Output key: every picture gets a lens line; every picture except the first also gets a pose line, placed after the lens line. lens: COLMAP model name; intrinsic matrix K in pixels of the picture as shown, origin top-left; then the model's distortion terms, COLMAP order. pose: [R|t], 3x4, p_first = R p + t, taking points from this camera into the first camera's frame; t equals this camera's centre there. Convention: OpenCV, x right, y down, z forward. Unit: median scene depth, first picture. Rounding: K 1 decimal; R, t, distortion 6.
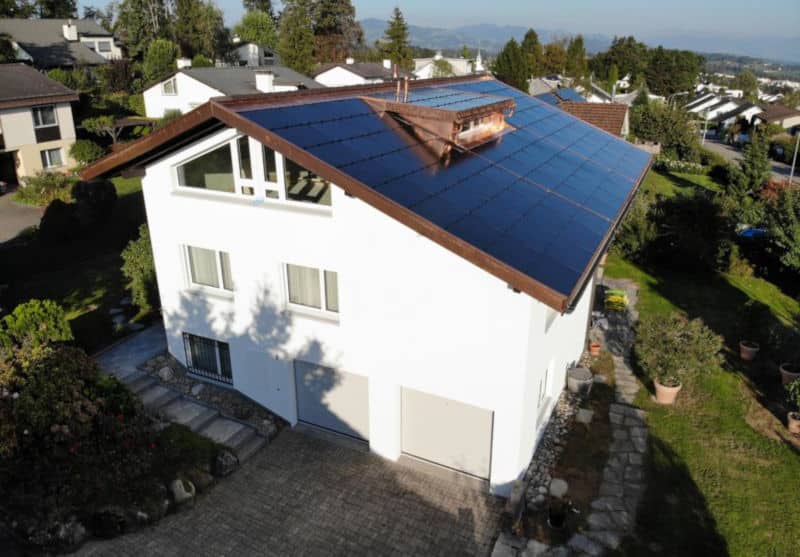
lens RADIAL K [[562.2, 0, 400.0], [0, 562.2, 278.5], [0, 0, 1]] dist [0.072857, -0.171504]
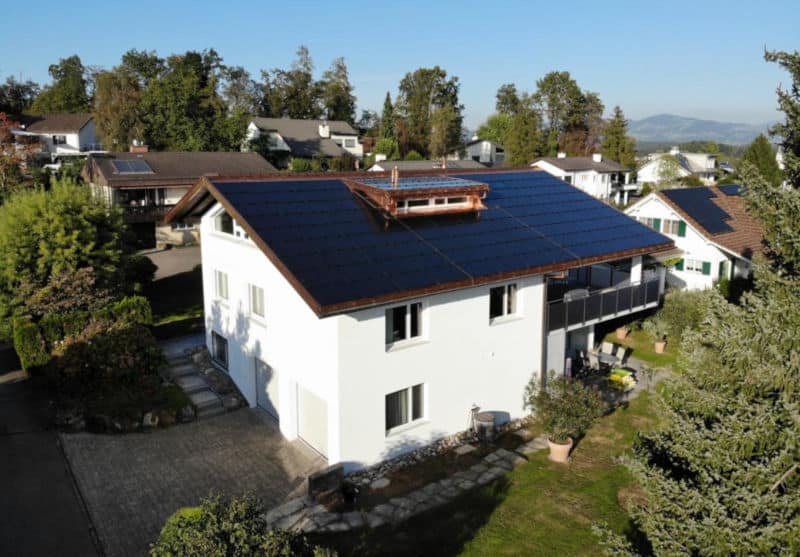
lens RADIAL K [[571.4, 0, 398.8], [0, 571.4, 258.3], [0, 0, 1]] dist [0.008719, -0.055229]
pose [[0.900755, 0.074853, -0.427829, 0.647973], [-0.154511, 0.975824, -0.154579, 0.065426], [0.405915, 0.205342, 0.890543, -0.139056]]
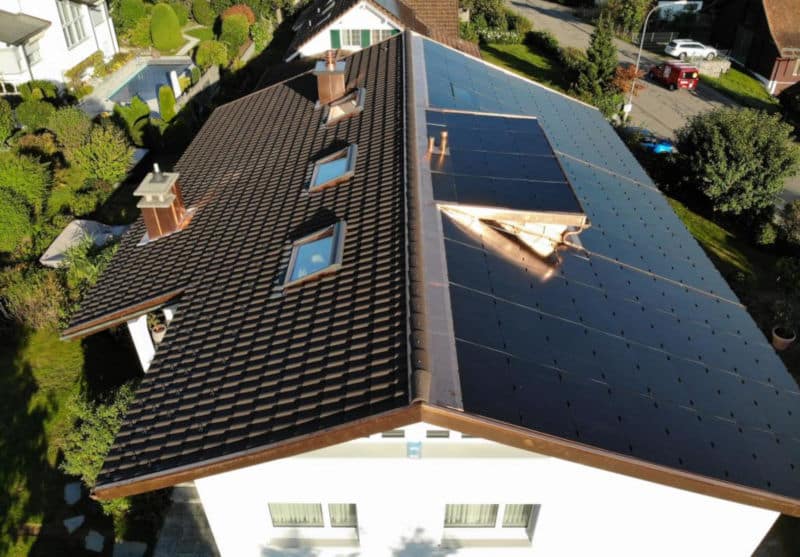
lens RADIAL K [[571.4, 0, 398.8], [0, 571.4, 258.3], [0, 0, 1]] dist [0.008719, -0.055229]
pose [[0.908169, -0.247679, 0.337467, -0.369020], [0.164817, 0.952624, 0.255622, -0.440012], [-0.384792, -0.176527, 0.905966, 0.353258]]
